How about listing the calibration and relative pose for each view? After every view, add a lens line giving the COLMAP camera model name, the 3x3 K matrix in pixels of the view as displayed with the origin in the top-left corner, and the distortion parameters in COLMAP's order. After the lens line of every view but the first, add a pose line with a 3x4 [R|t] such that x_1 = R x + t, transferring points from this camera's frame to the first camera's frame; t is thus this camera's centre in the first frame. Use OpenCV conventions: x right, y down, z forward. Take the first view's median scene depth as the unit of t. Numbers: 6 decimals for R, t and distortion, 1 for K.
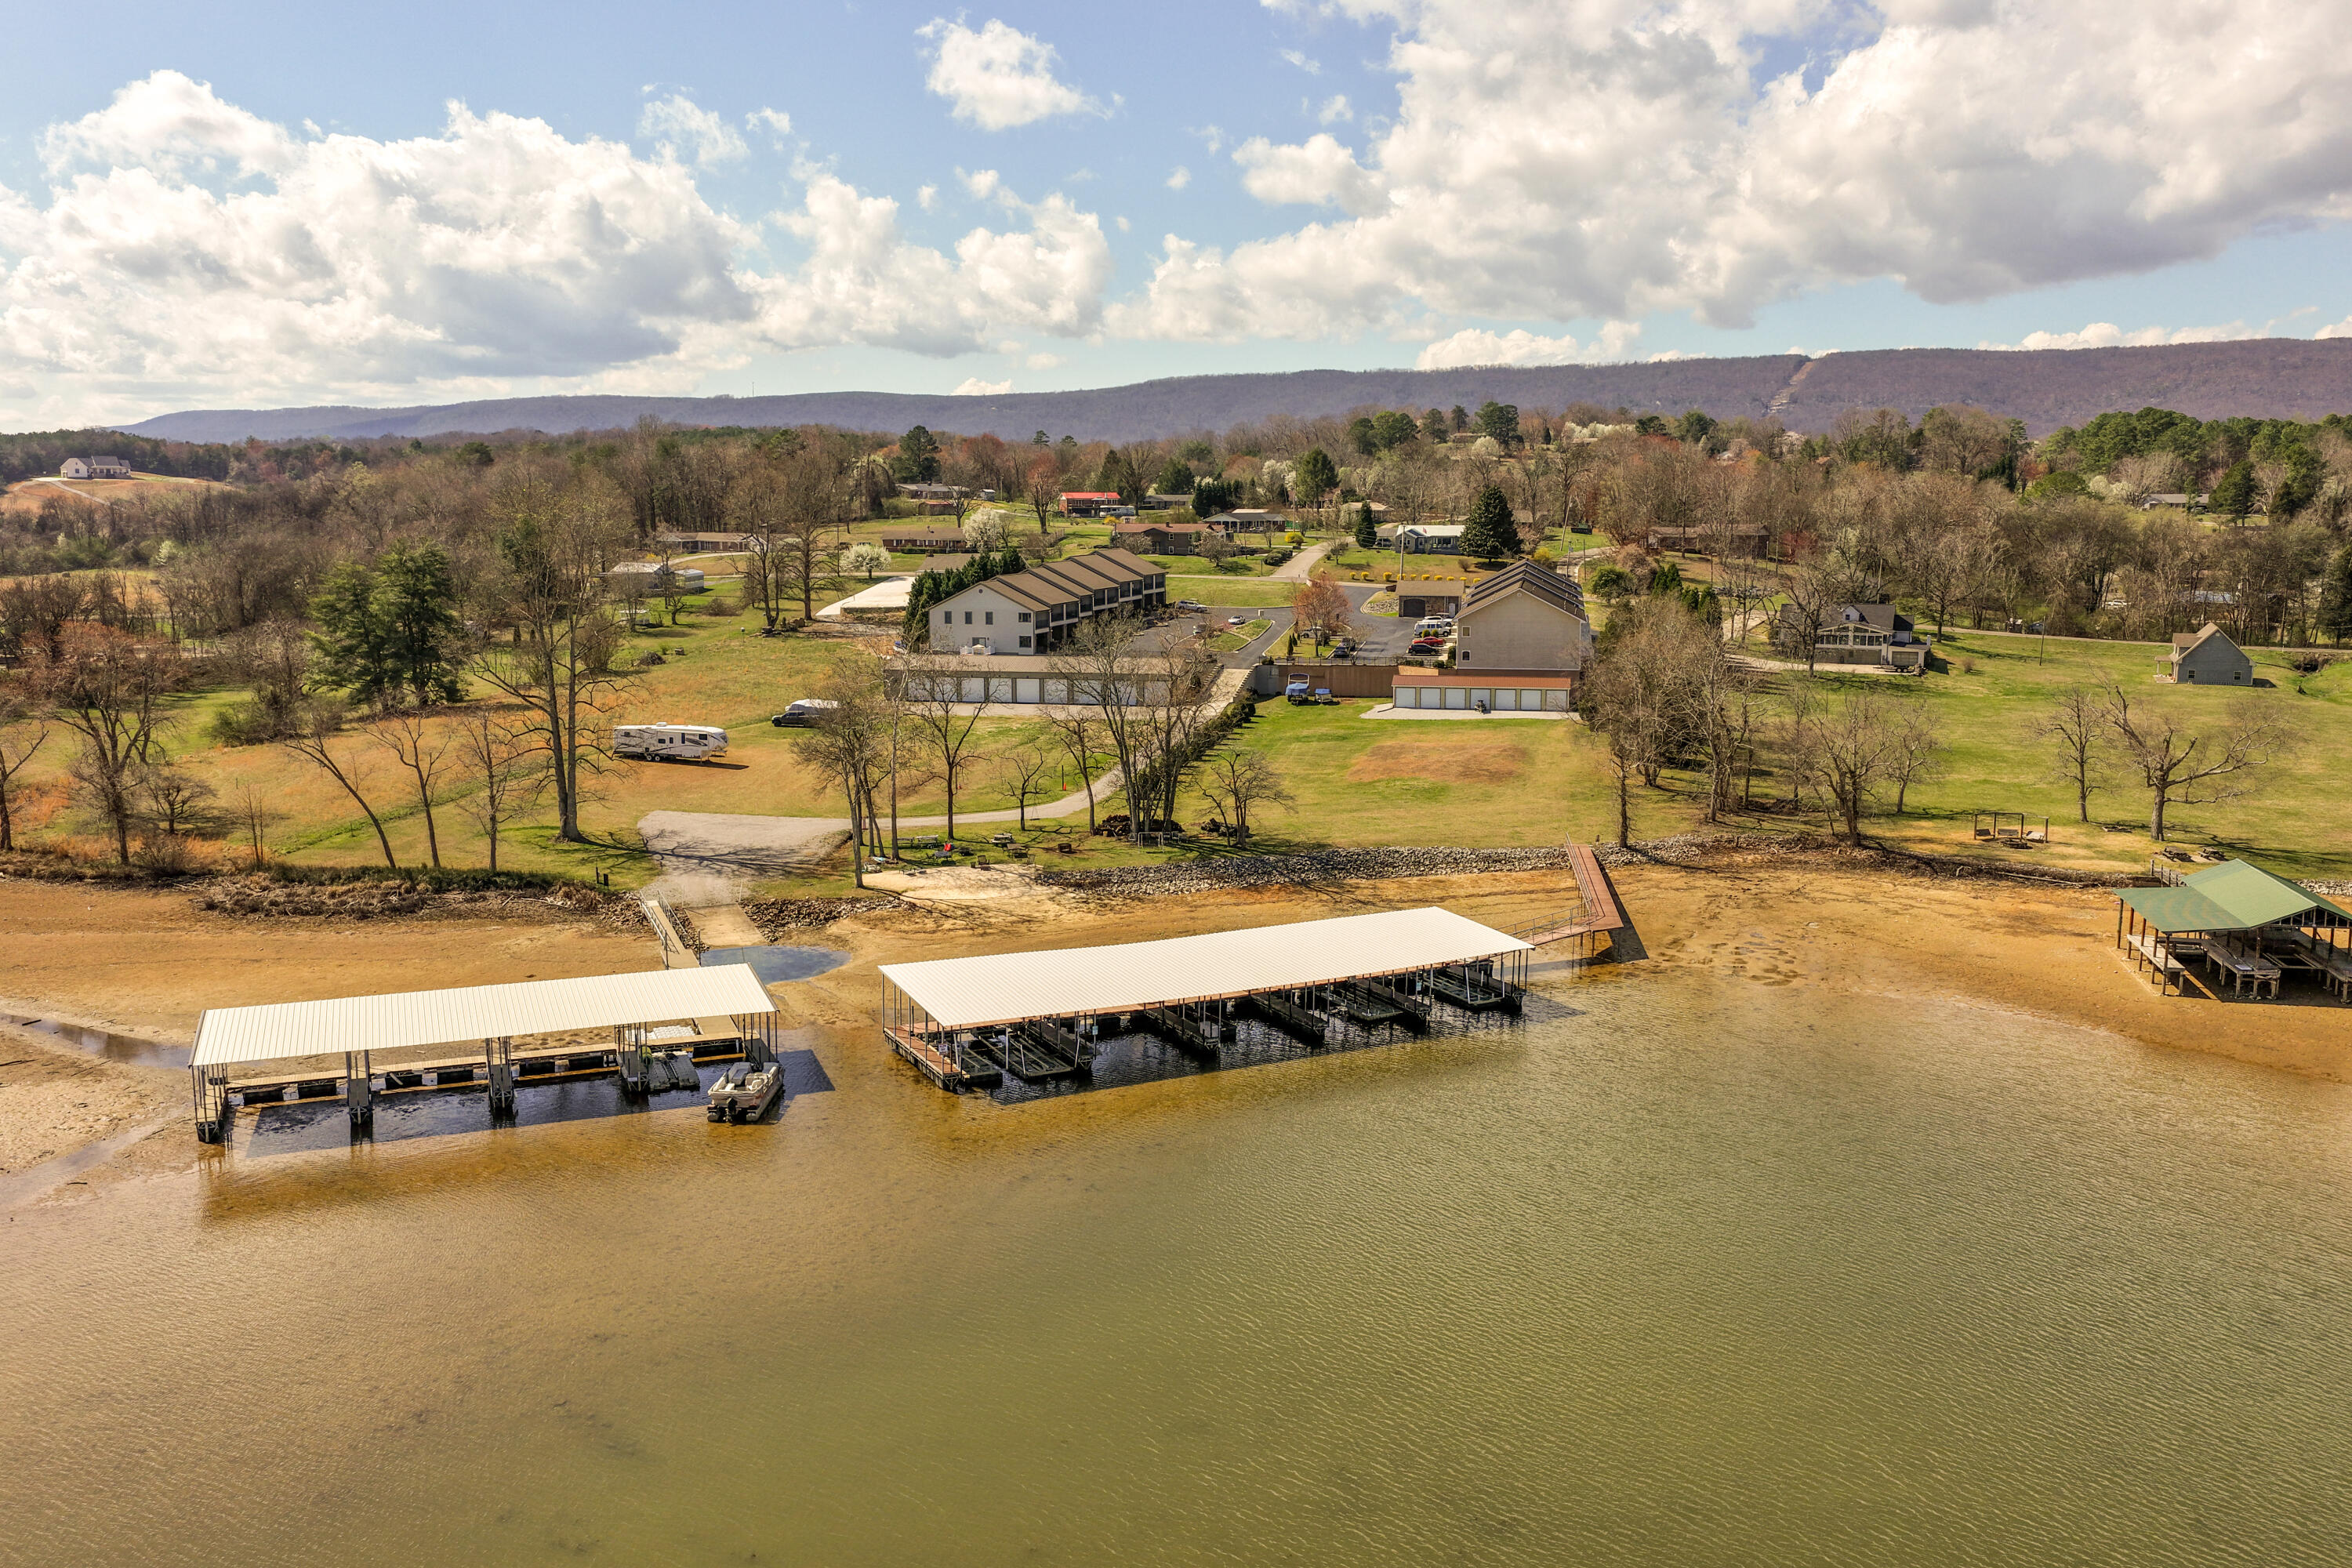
lens RADIAL K [[1971.4, 0, 1169.1], [0, 1971.4, 731.2], [0, 0, 1]] dist [-0.009057, 0.051894]
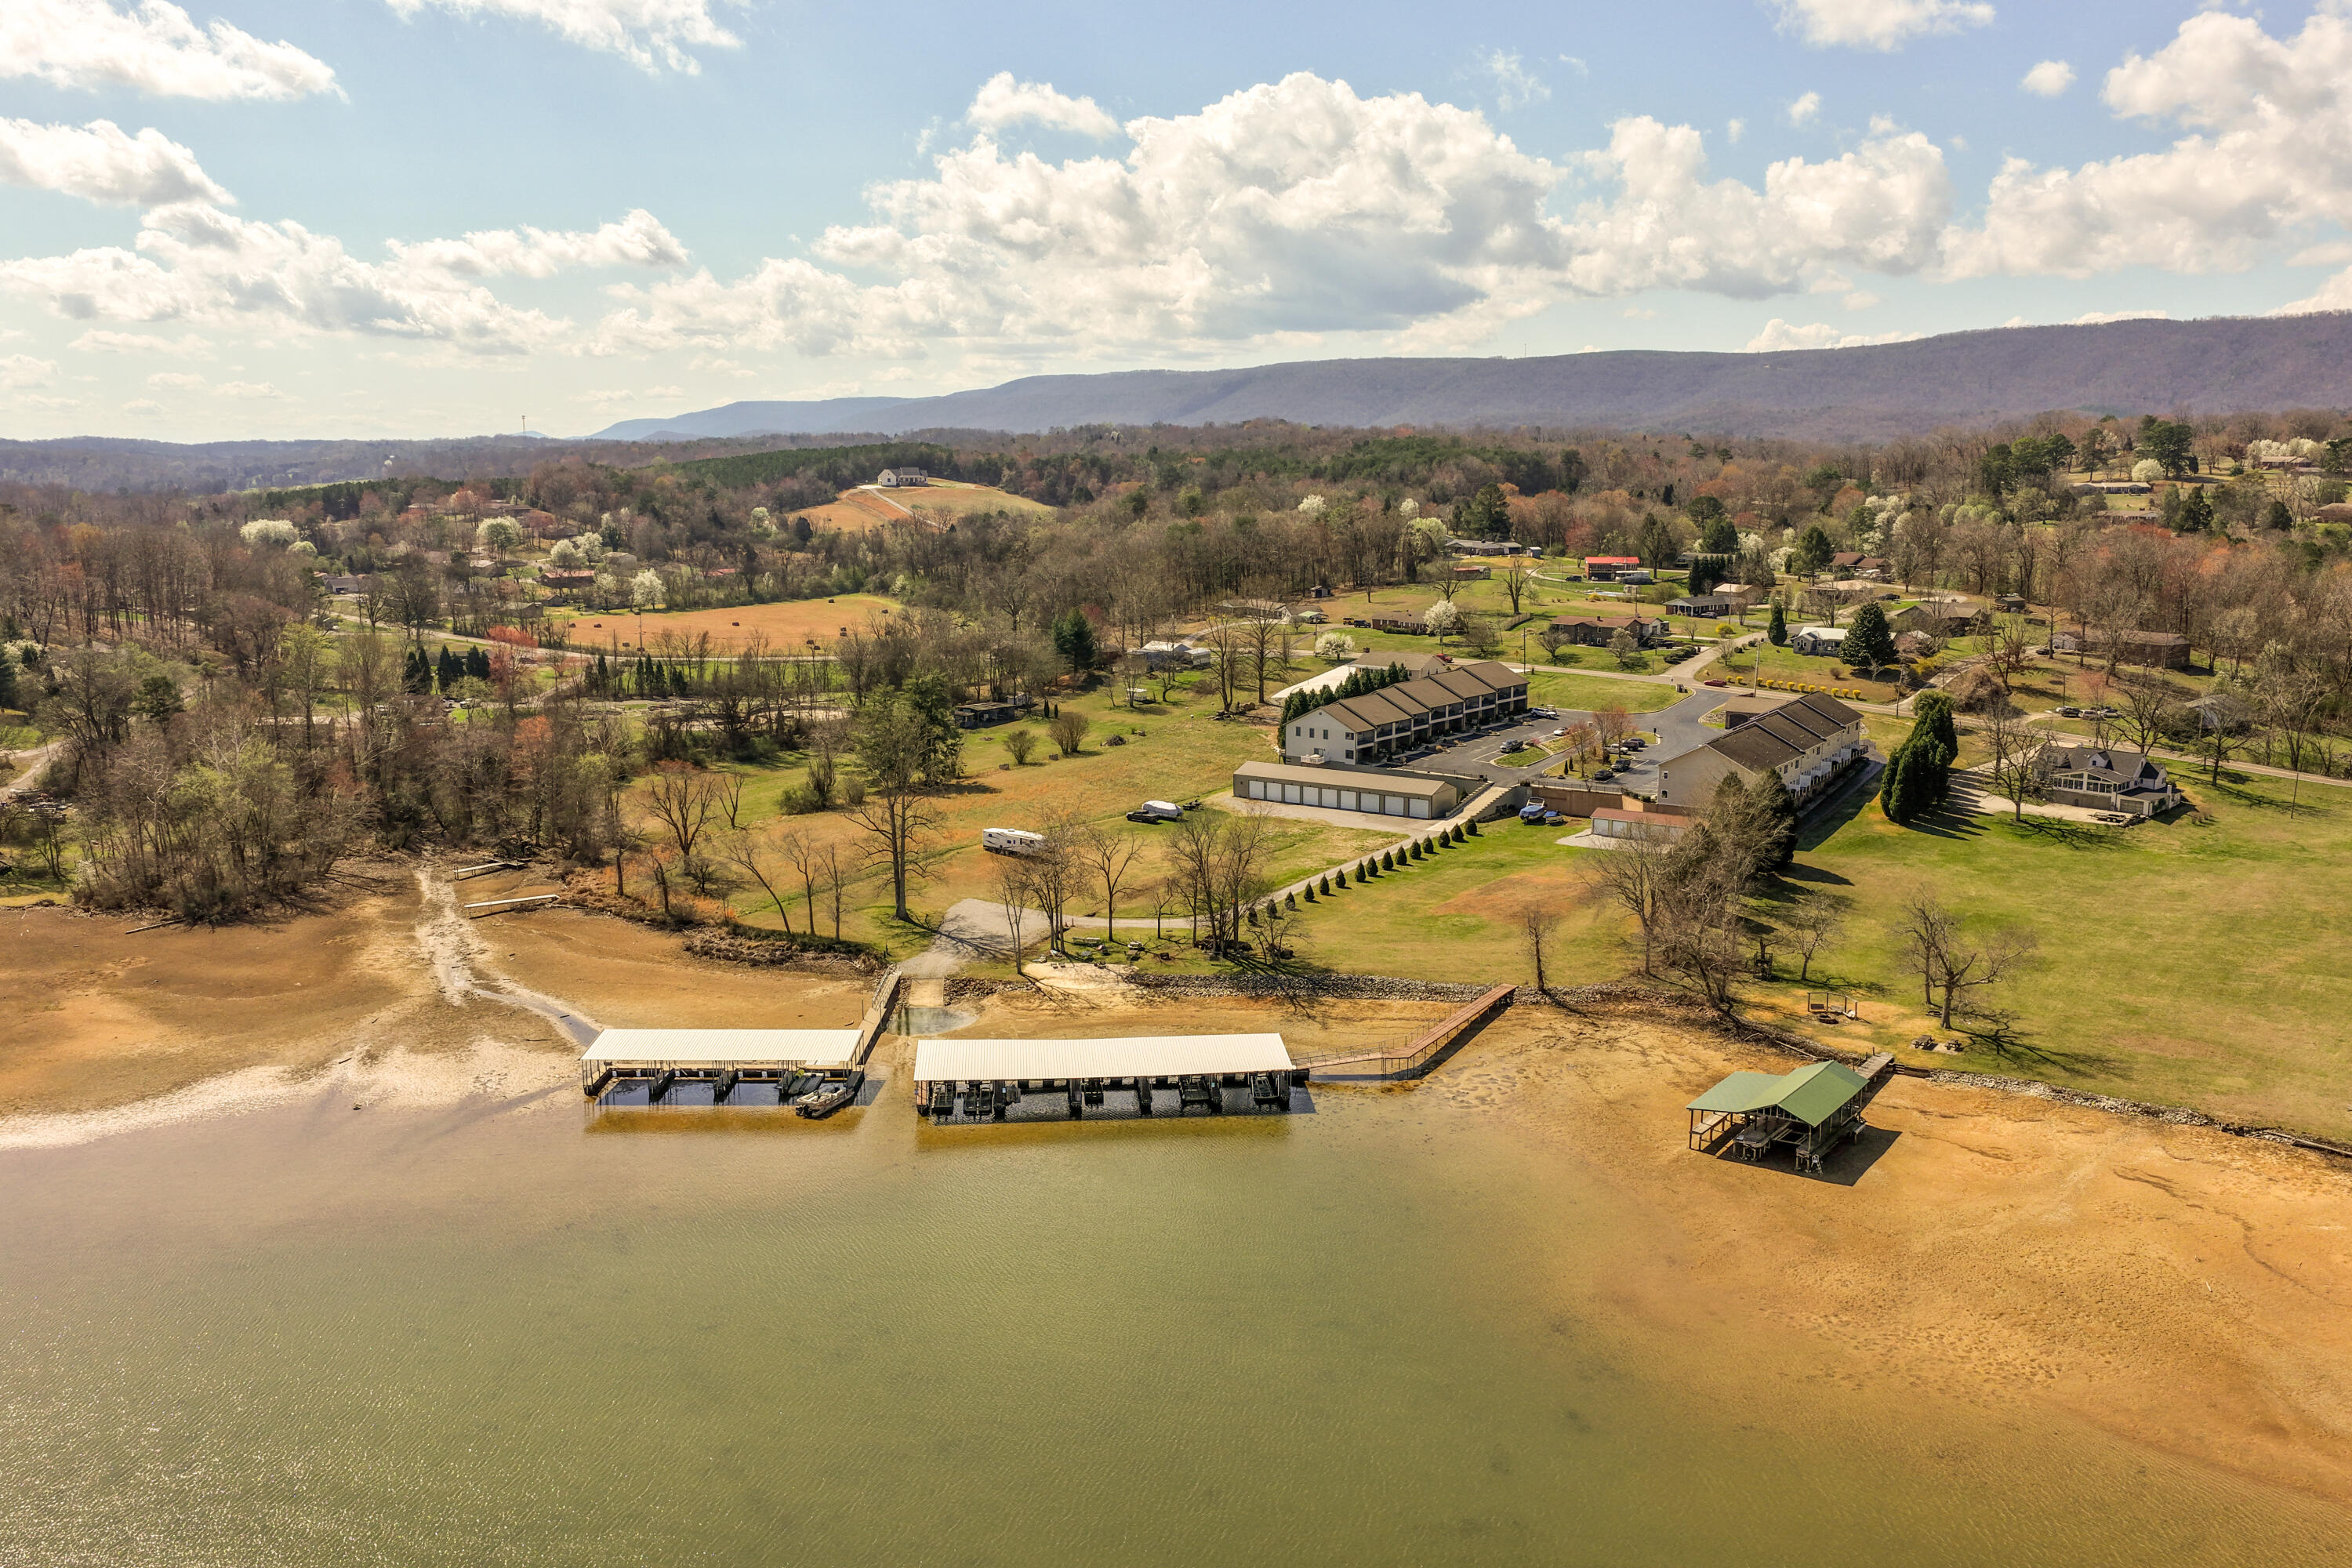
lens RADIAL K [[1987.5, 0, 1116.6], [0, 1987.5, 787.4], [0, 0, 1]] dist [-0.003532, -0.014058]
pose [[0.912324, 0.060270, -0.405009, 0.252860], [-0.037995, 0.997301, 0.062823, -0.079709], [0.407703, -0.041927, 0.912152, -0.201337]]
